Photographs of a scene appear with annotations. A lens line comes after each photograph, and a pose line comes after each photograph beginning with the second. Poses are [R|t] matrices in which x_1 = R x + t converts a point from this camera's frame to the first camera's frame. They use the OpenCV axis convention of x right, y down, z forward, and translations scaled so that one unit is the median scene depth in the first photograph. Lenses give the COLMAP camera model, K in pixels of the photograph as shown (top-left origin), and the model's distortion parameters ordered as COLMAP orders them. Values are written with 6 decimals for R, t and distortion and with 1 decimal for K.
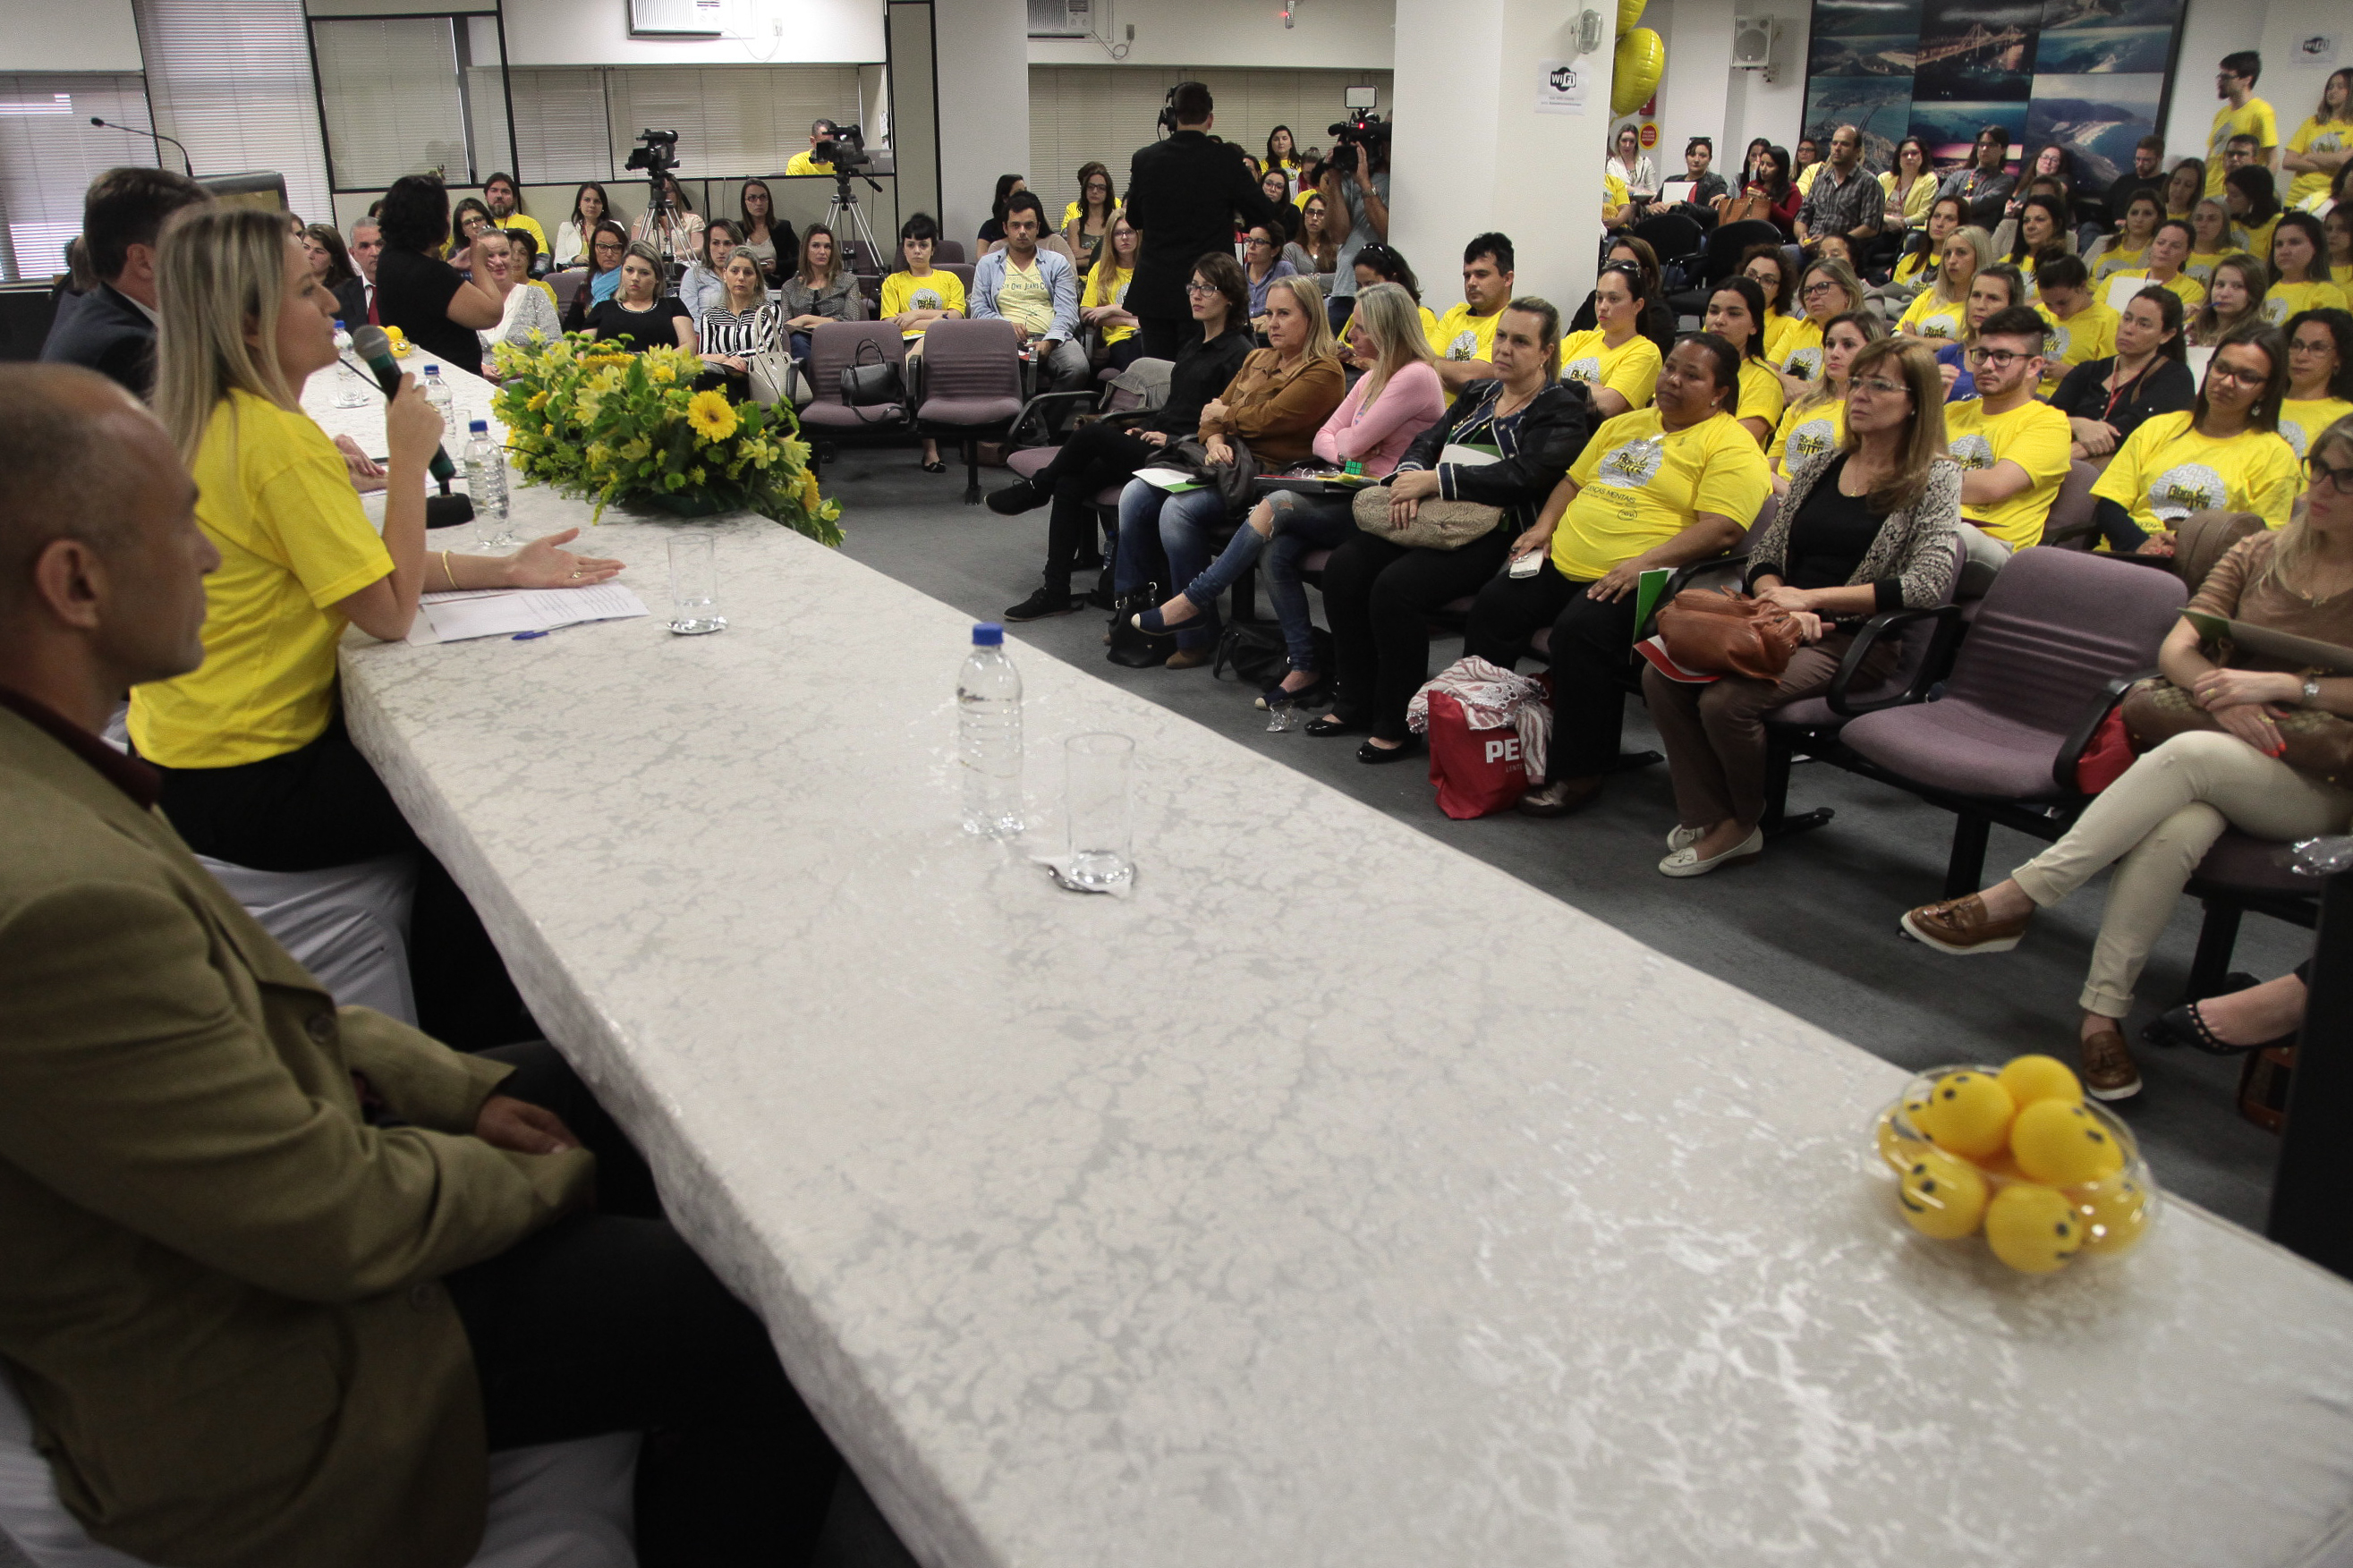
lens RADIAL K [[1737.5, 0, 1111.1], [0, 1737.5, 778.9], [0, 0, 1]] dist [-0.119196, 0.070092]
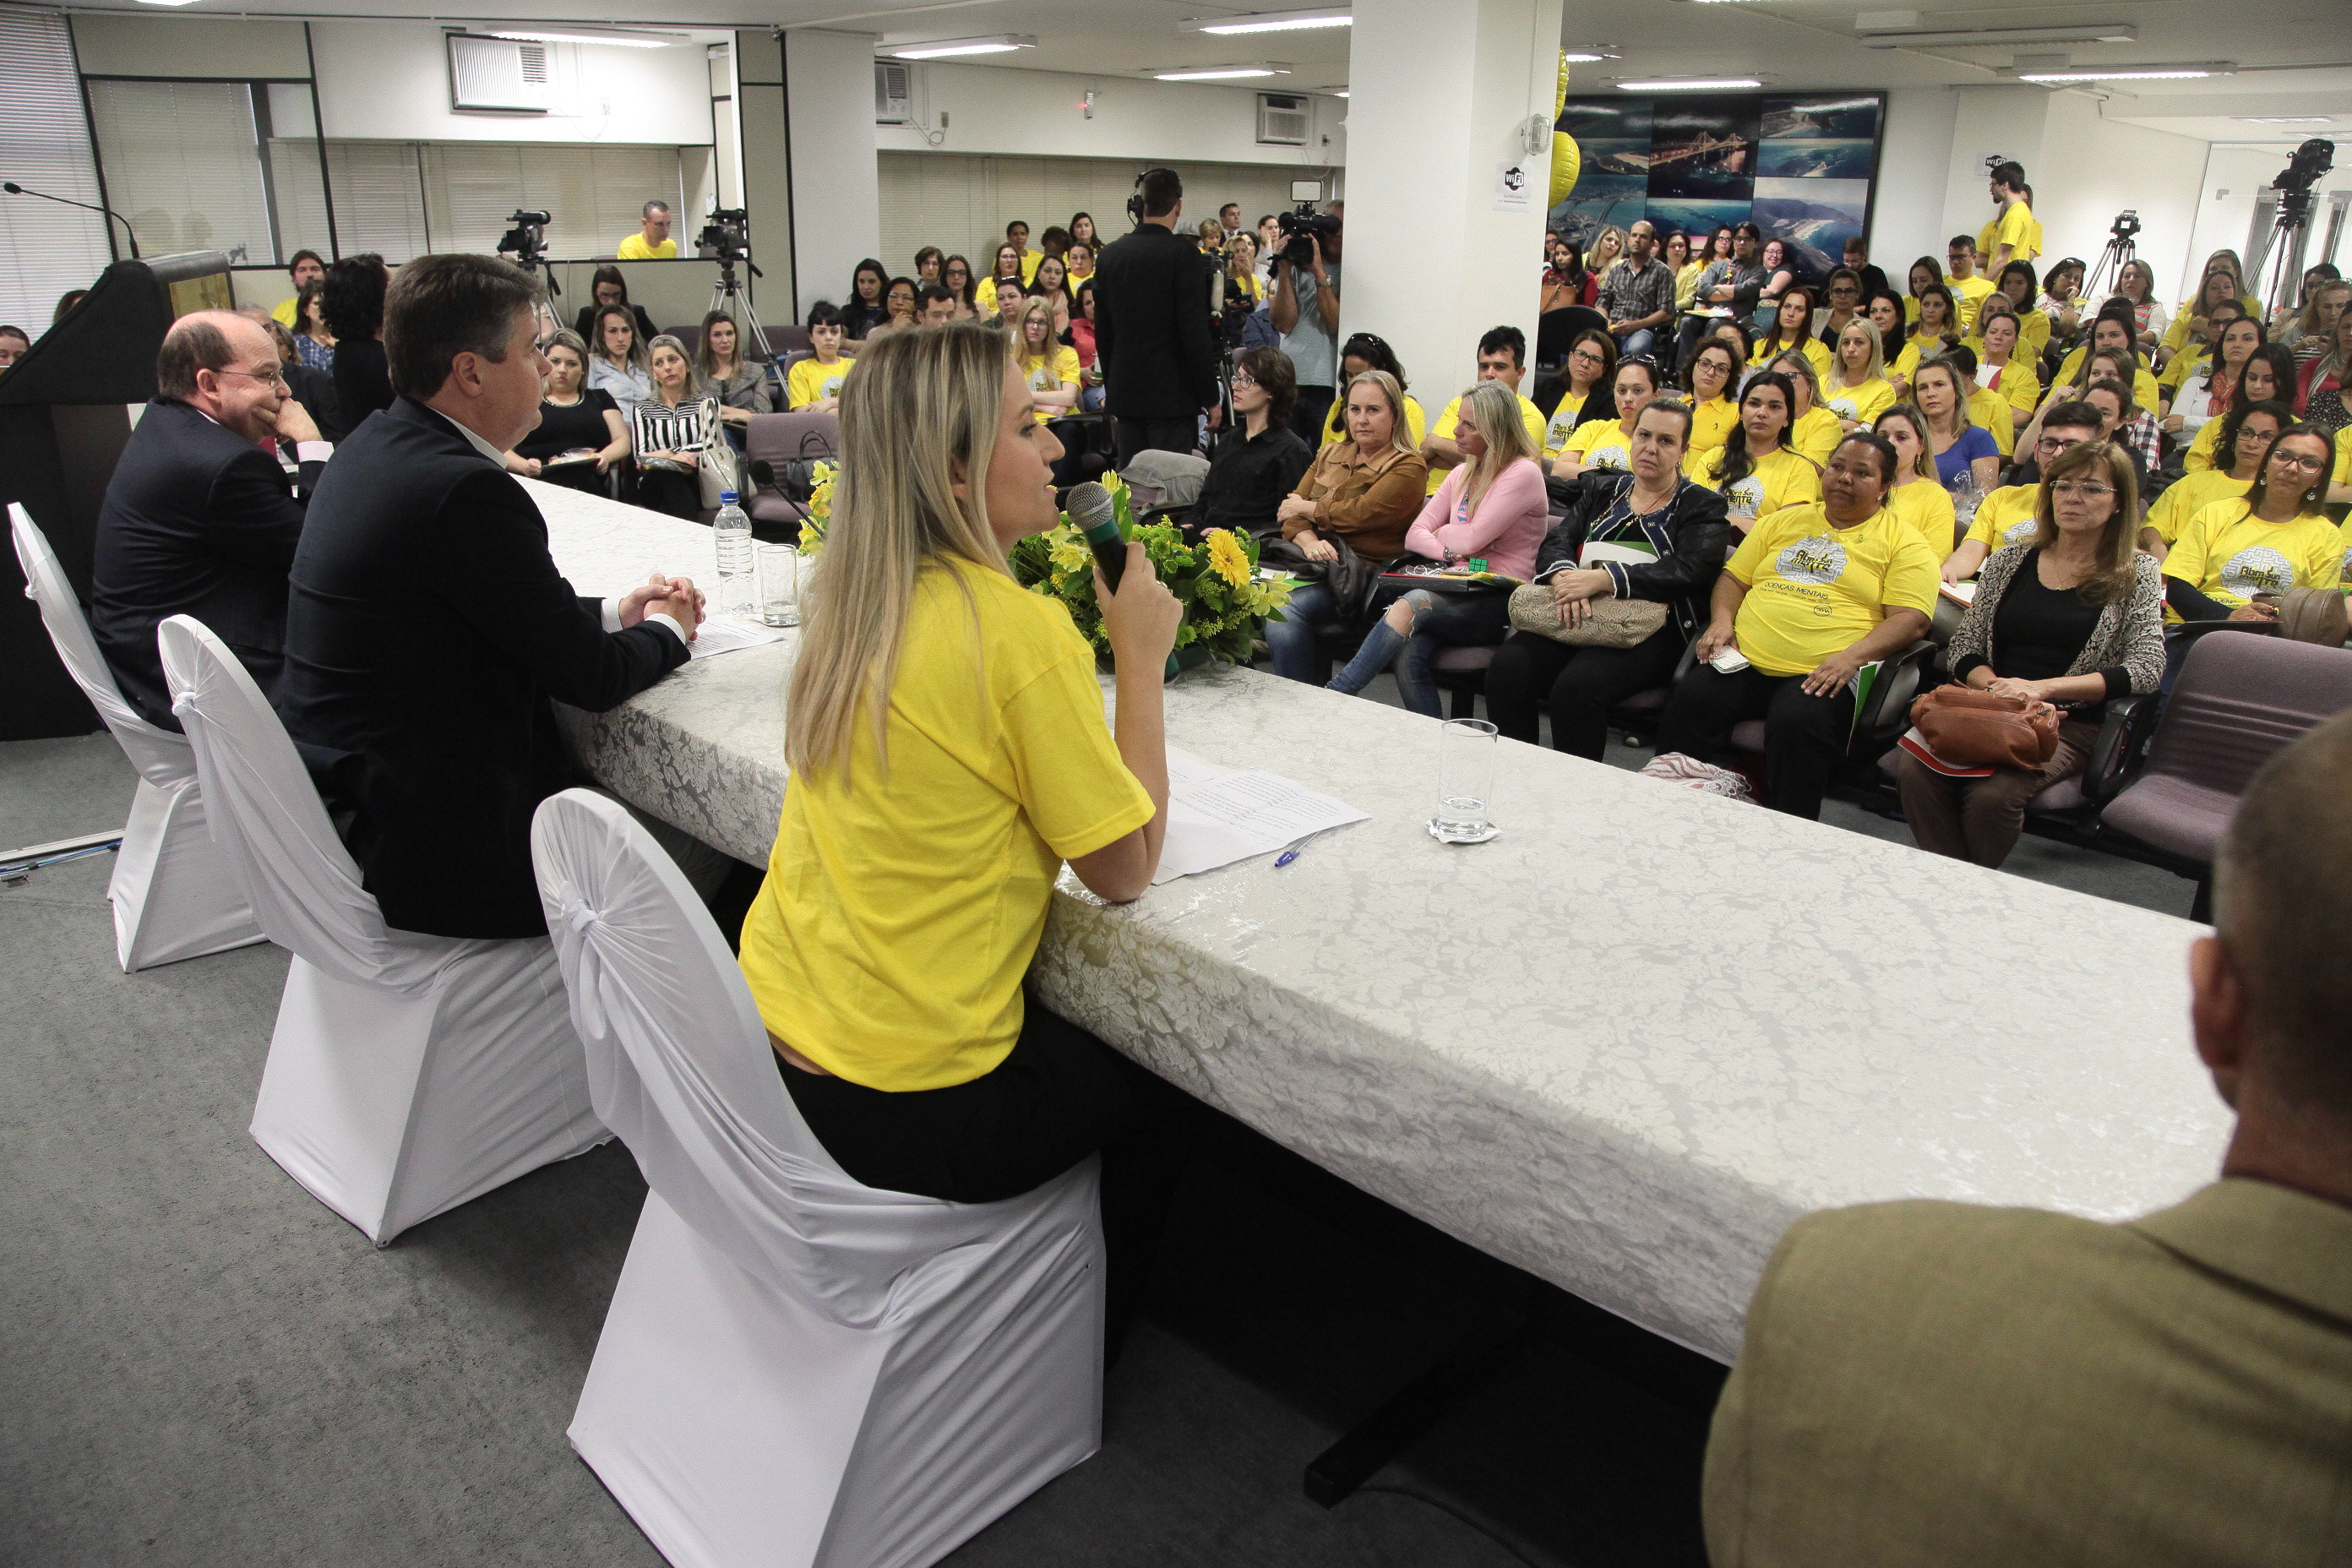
lens RADIAL K [[1638.6, 0, 1176.0], [0, 1638.6, 784.0], [0, 0, 1]] dist [-0.120342, 0.067174]
pose [[0.970267, -0.060610, 0.234323, -0.241032], [0.065921, 0.997714, -0.014892, -0.046924], [-0.232885, 0.029897, 0.972045, 0.115421]]
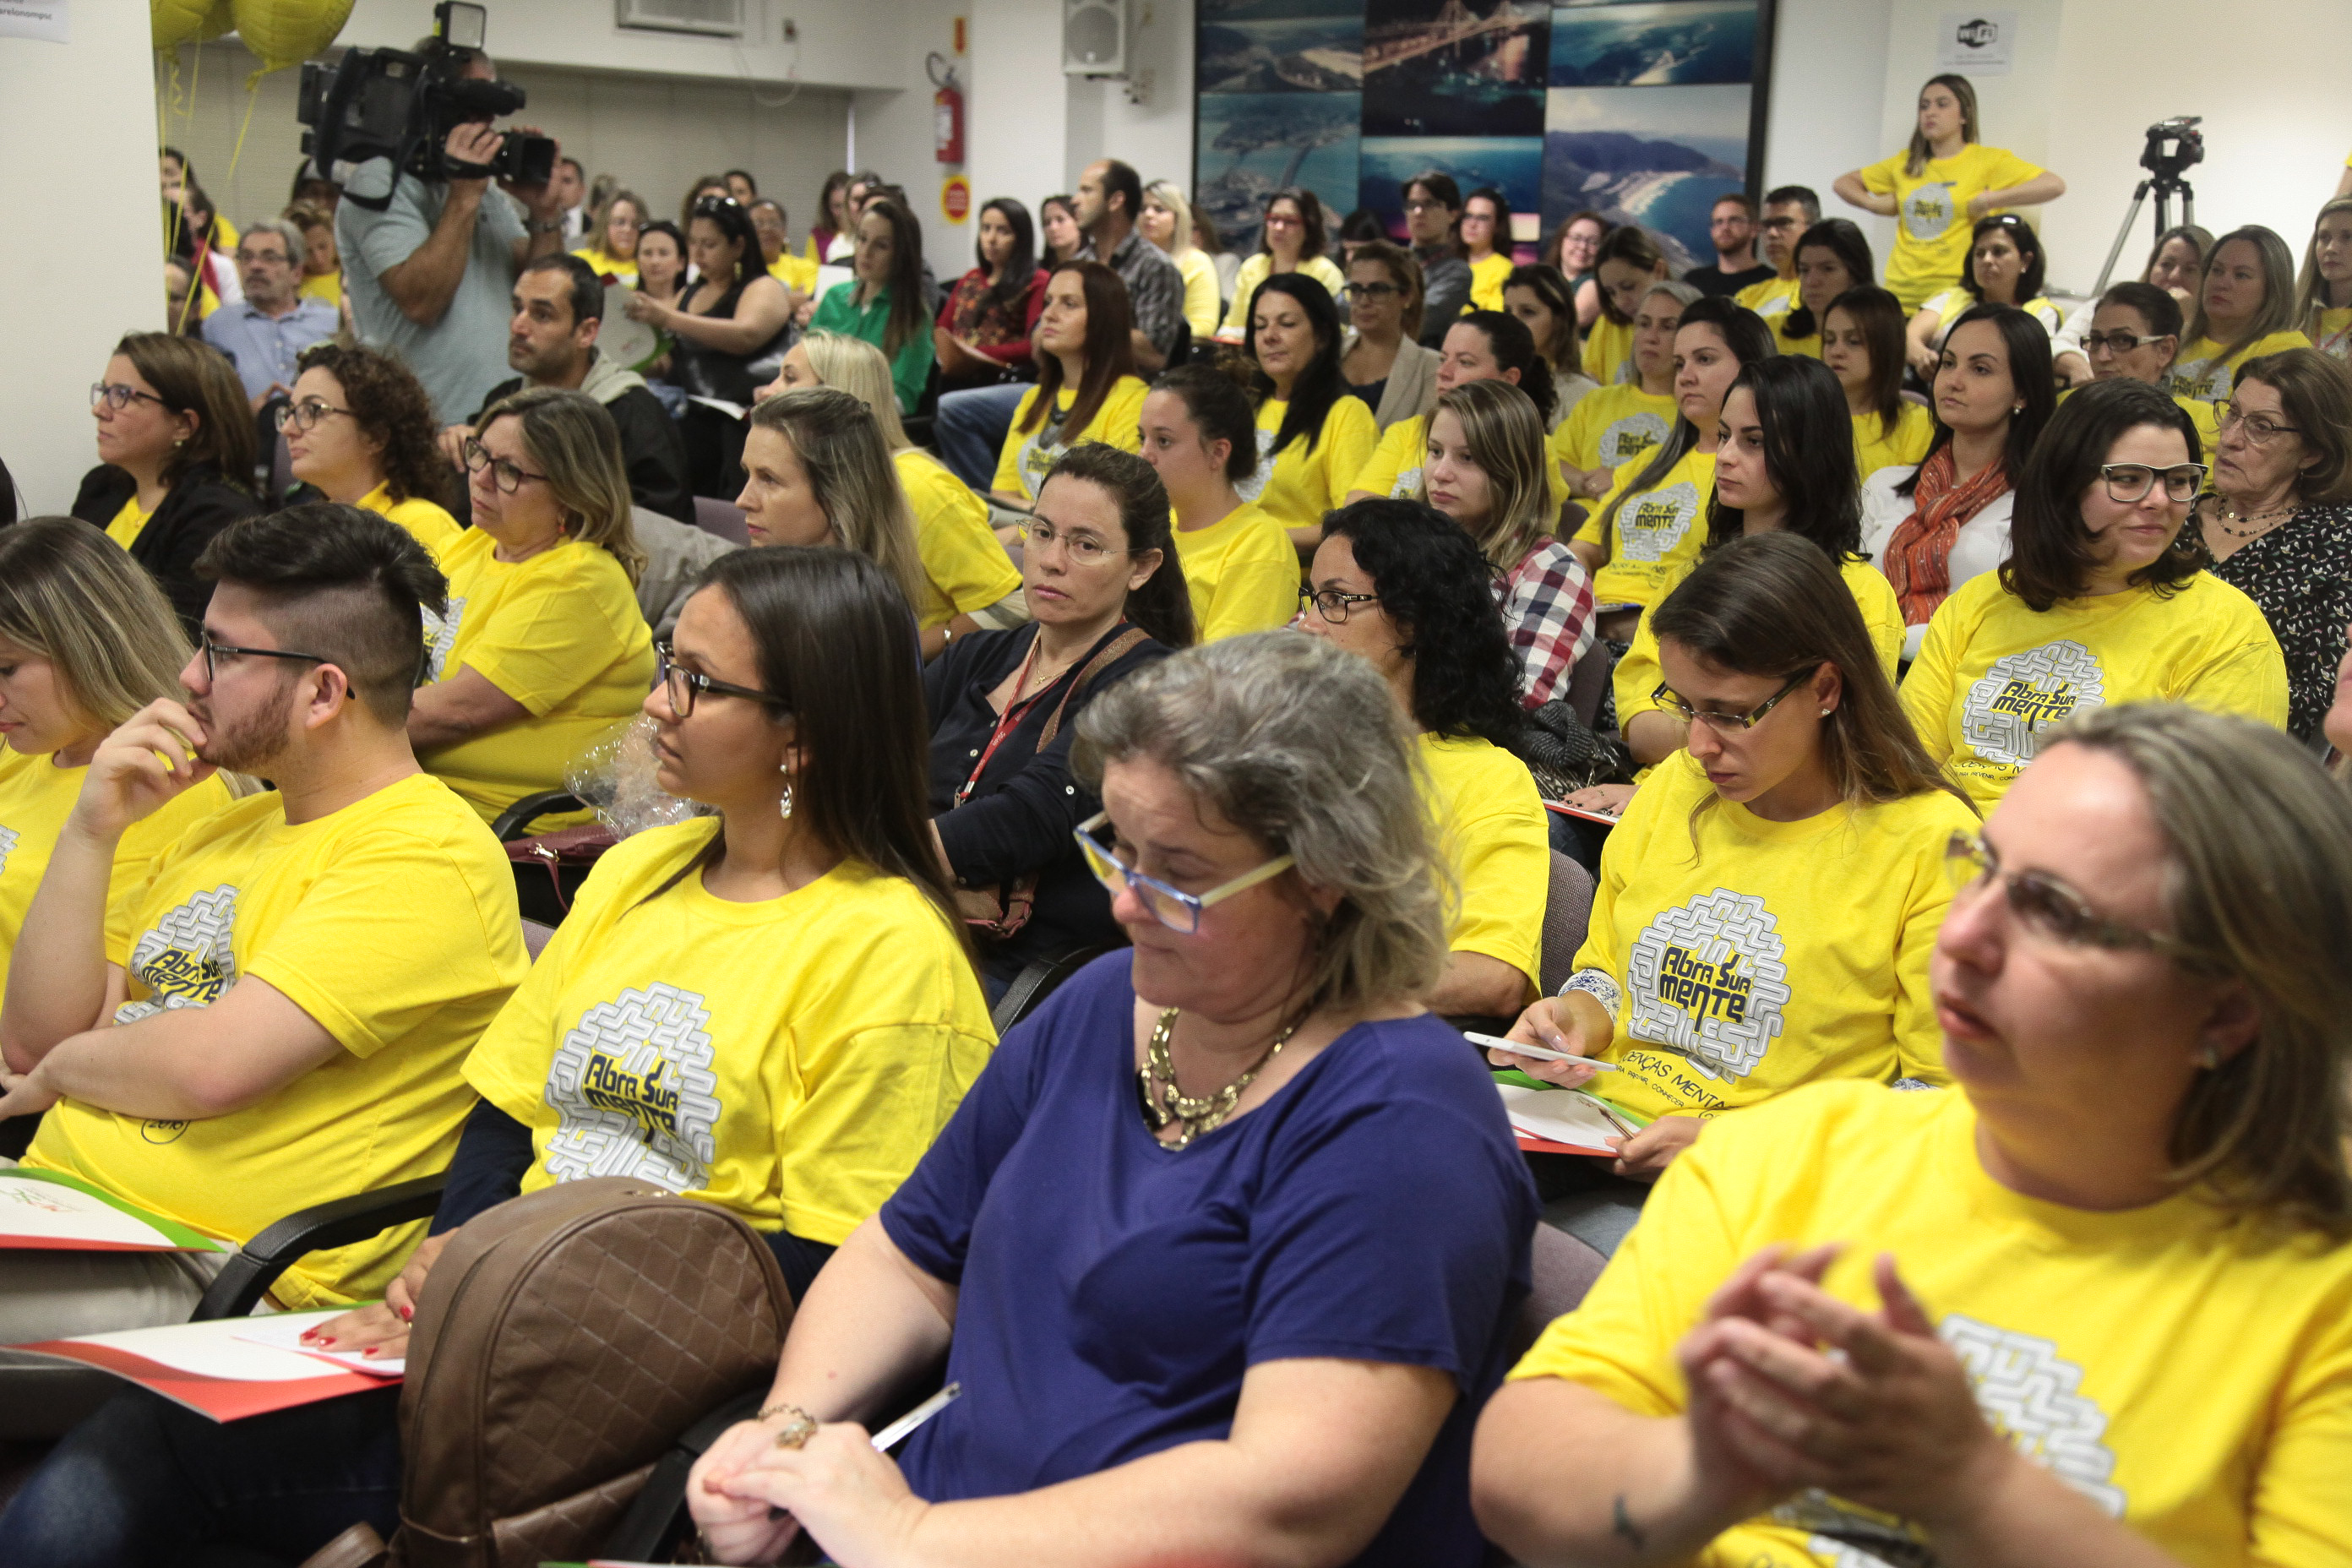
lens RADIAL K [[2874.0, 0, 1176.0], [0, 2874.0, 784.0], [0, 0, 1]] dist [0.096914, 0.016431]
pose [[0.971977, -0.006972, 0.234974, 0.470429], [0.047192, 0.984998, -0.165987, -0.101043], [-0.230291, 0.172424, 0.957724, 0.347902]]
